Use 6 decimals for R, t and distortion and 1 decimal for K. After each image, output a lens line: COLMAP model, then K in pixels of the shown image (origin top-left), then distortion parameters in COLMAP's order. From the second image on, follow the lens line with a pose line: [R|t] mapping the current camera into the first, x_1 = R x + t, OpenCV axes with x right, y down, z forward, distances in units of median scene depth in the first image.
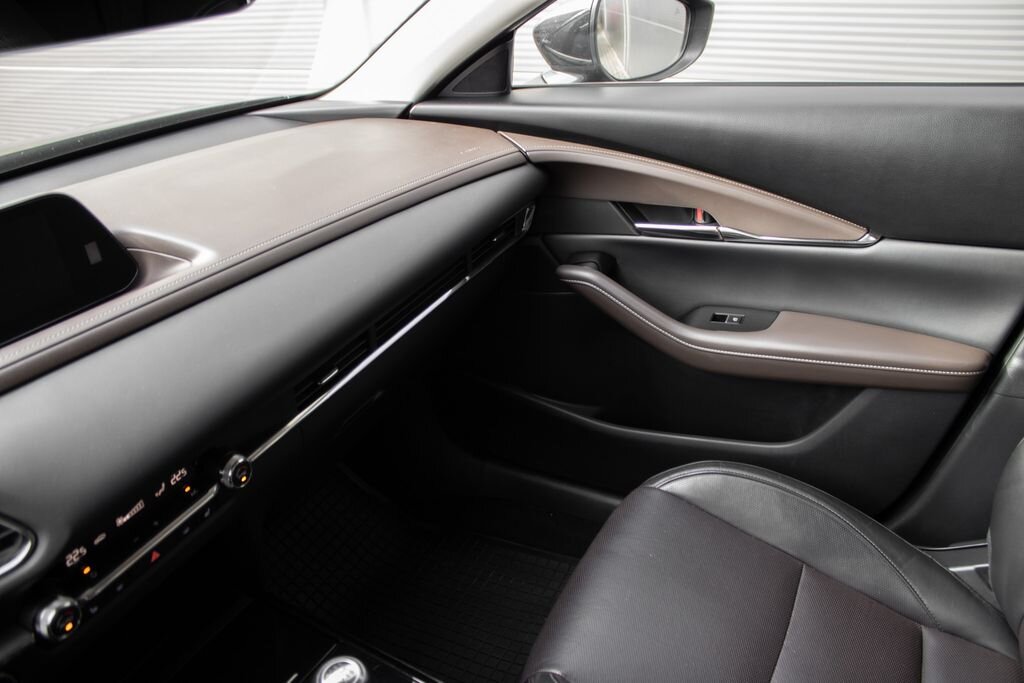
lens RADIAL K [[835.8, 0, 514.7], [0, 835.8, 338.3], [0, 0, 1]] dist [-0.149554, 0.118114]
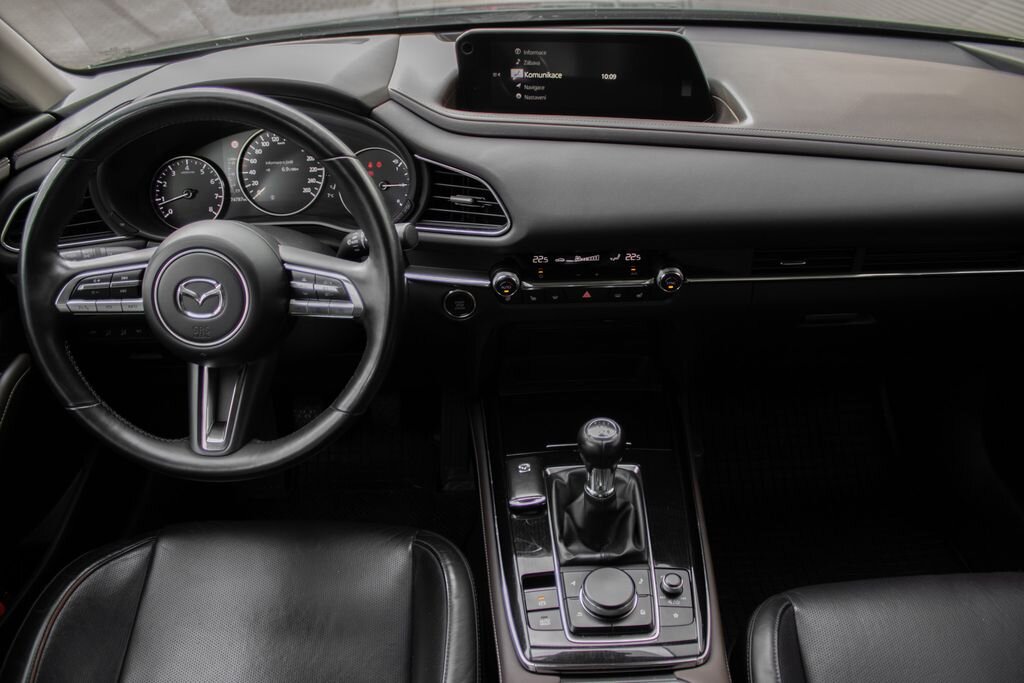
lens RADIAL K [[835.8, 0, 511.4], [0, 835.8, 335.8], [0, 0, 1]] dist [-0.149554, 0.118114]
pose [[0.472964, 0.521041, -0.710508, 0.341195], [-0.438089, 0.838726, 0.323445, -0.050031], [0.764449, 0.158288, 0.624950, 0.005699]]
